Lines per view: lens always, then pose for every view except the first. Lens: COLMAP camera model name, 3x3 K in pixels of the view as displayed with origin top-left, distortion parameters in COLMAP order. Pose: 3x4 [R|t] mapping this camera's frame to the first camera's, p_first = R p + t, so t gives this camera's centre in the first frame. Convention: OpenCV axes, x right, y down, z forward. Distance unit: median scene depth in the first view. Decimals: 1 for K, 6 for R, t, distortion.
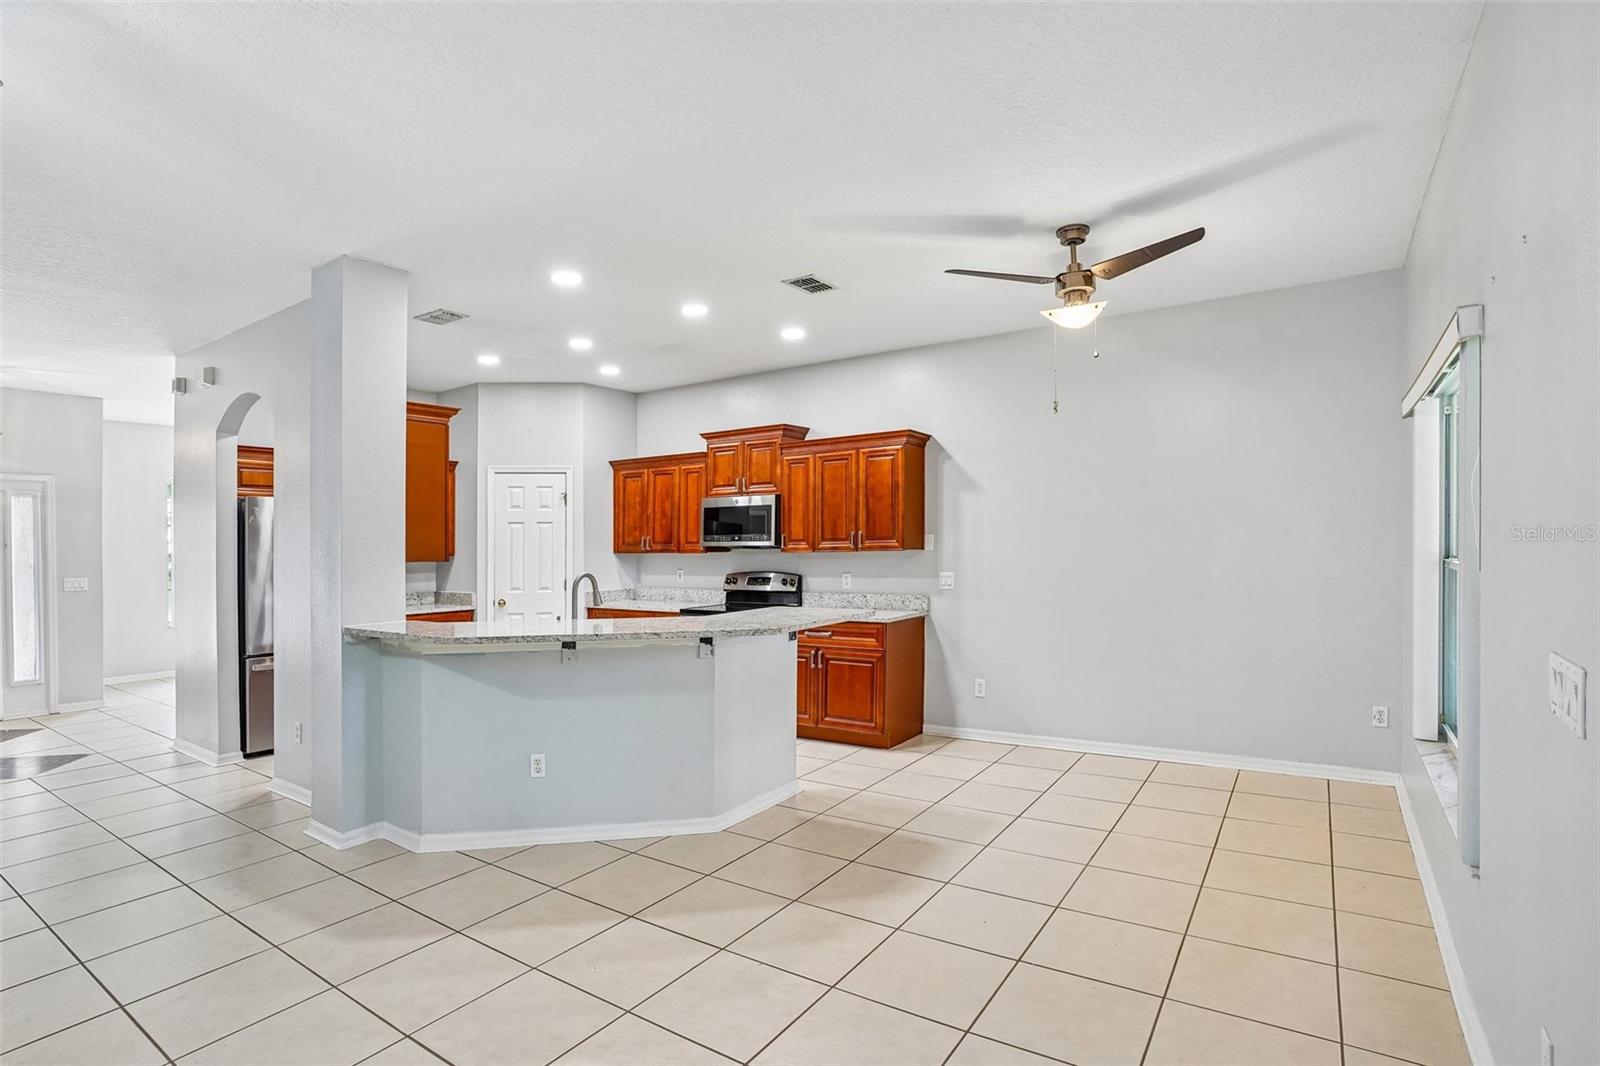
lens RADIAL K [[803.8, 0, 781.0], [0, 803.8, 504.9], [0, 0, 1]] dist [-0.062472, 0.000909]
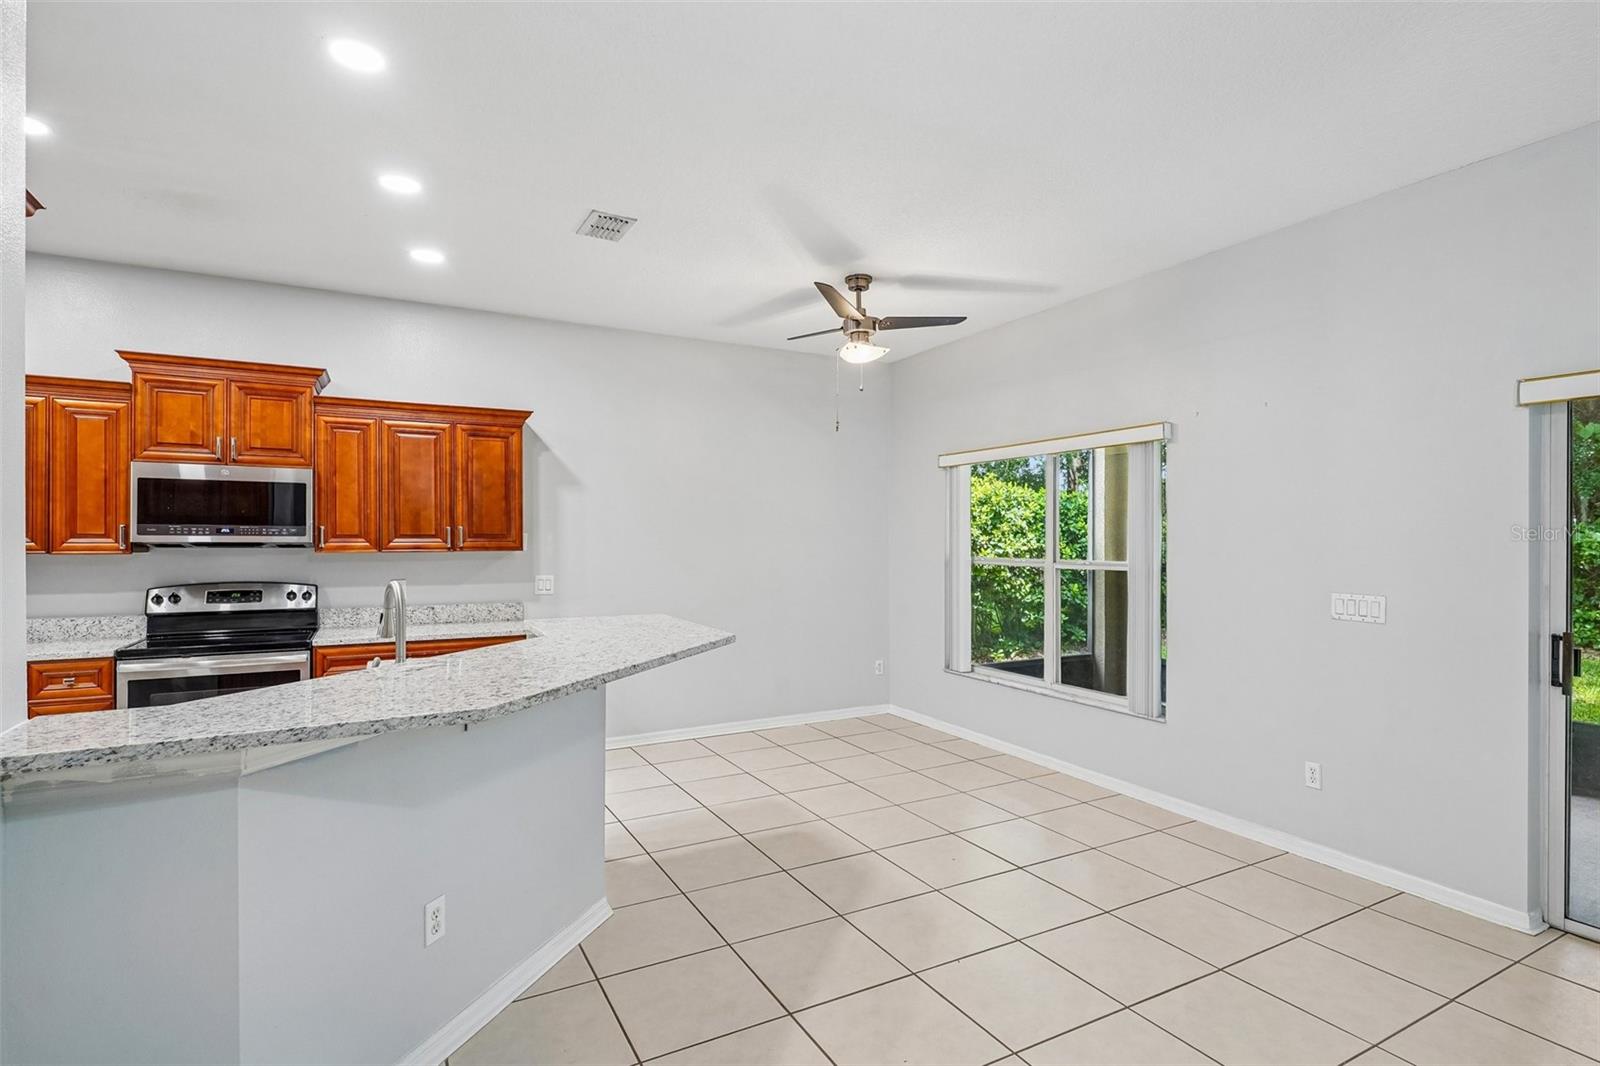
lens RADIAL K [[793.1, 0, 808.7], [0, 793.1, 538.3], [0, 0, 1]] dist [-0.001834, 0.000153]
pose [[0.435696, 0.020270, 0.899866, -0.432341], [-0.050313, 0.998732, 0.001863, 0.023865], [-0.898687, -0.046086, 0.436163, 0.320061]]
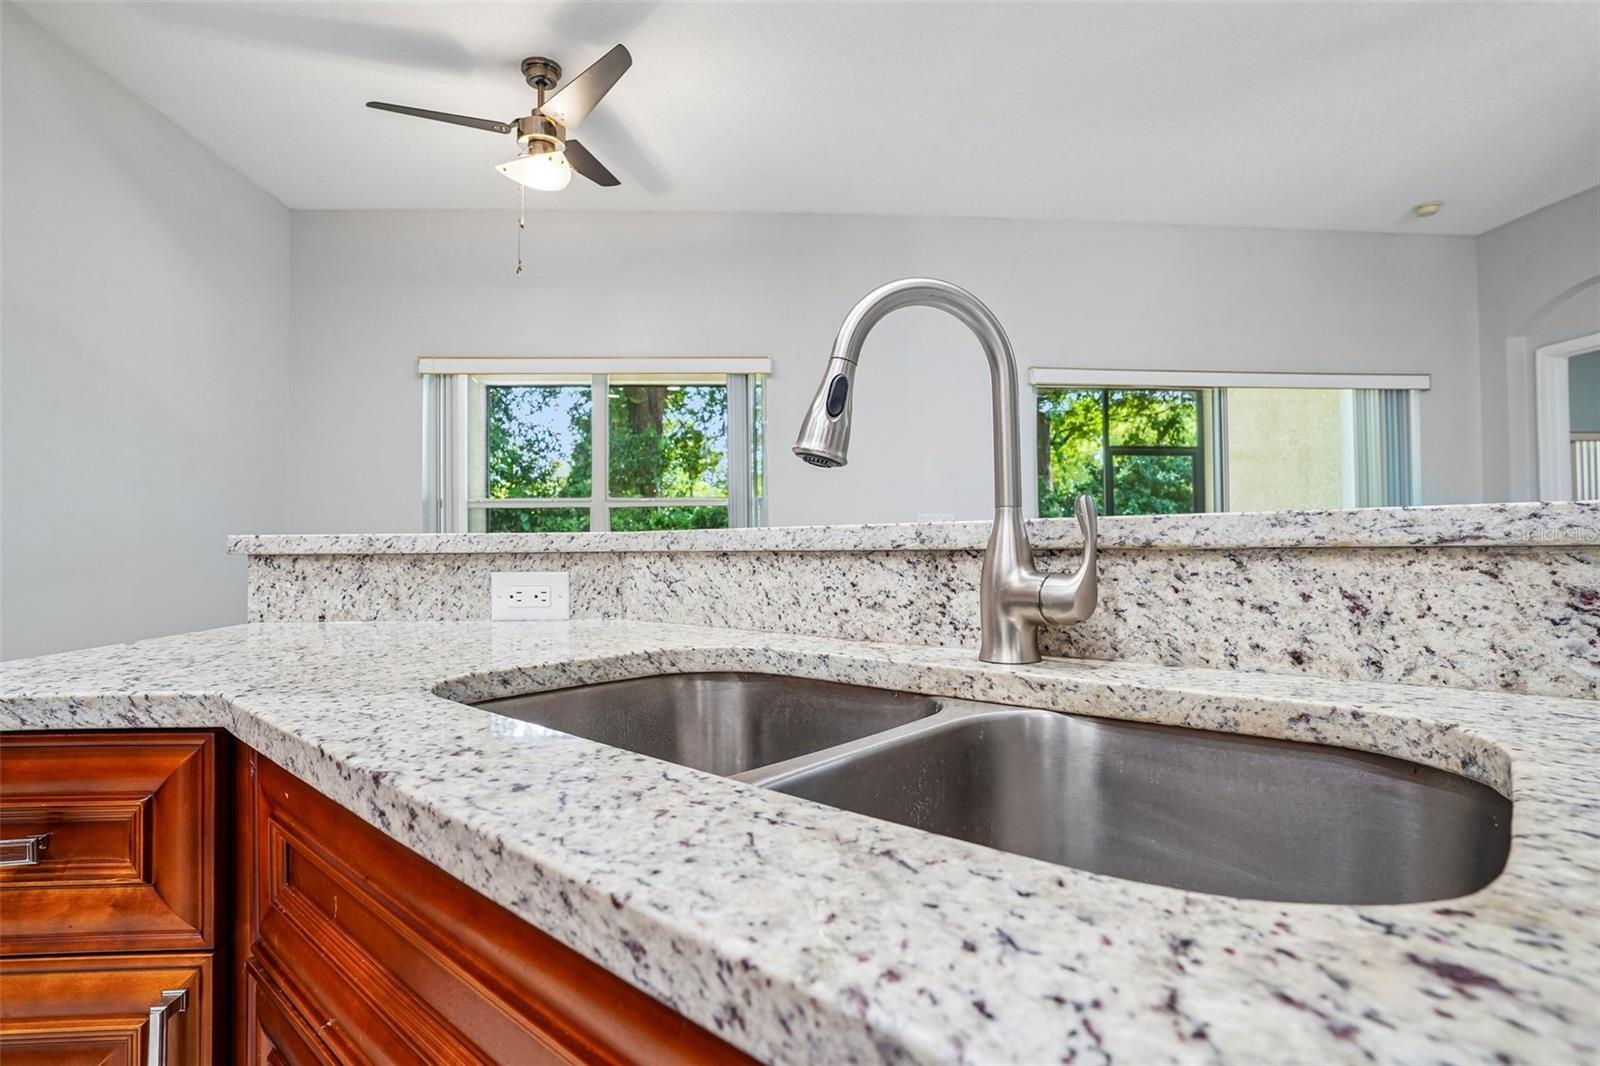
lens RADIAL K [[811.4, 0, 800.0], [0, 811.4, 533.0], [0, 0, 1]] dist [-0.032001, 0.001175]
pose [[-0.638291, 0.032859, 0.769094, -0.252841], [-0.014532, 0.998396, -0.054717, 0.103855], [-0.769658, -0.046101, -0.636790, 0.773192]]
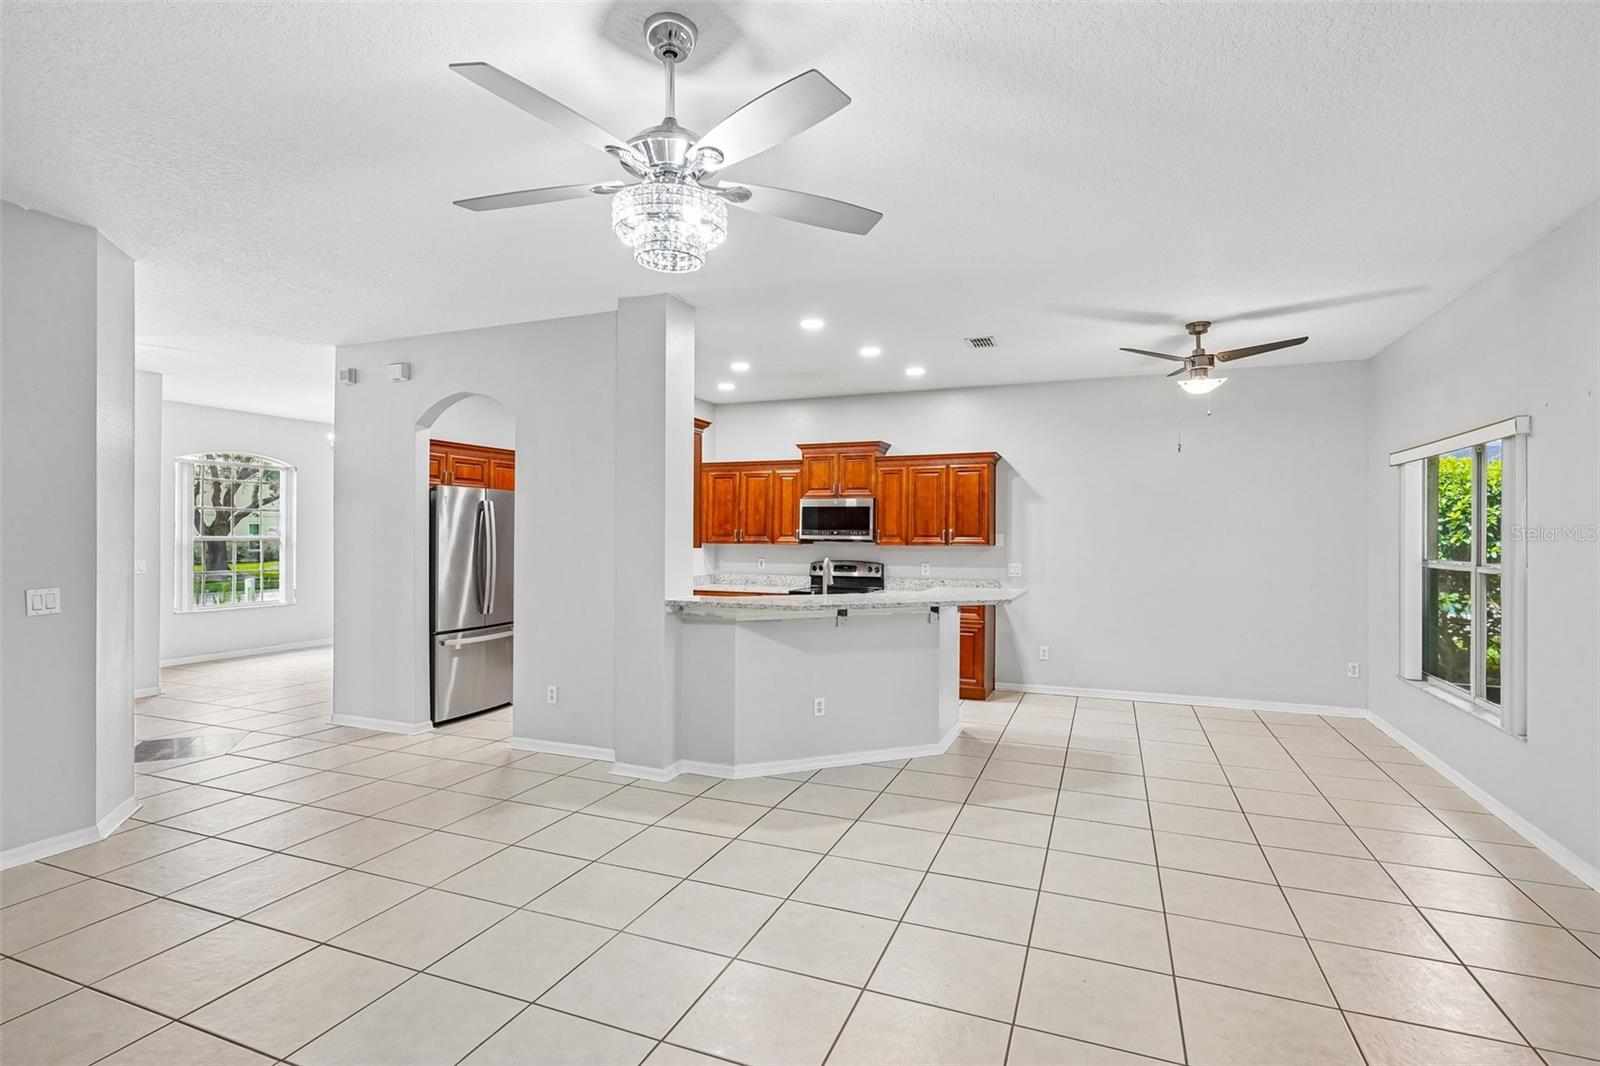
lens RADIAL K [[777.7, 0, 792.3], [0, 777.7, 533.0], [0, 0, 1]] dist [-0.000823, -0.000106]
pose [[0.975308, 0.023682, 0.219578, -0.387515], [-0.033051, 0.998689, 0.039091, -0.002200], [-0.218364, -0.045383, 0.974812, -0.132303]]
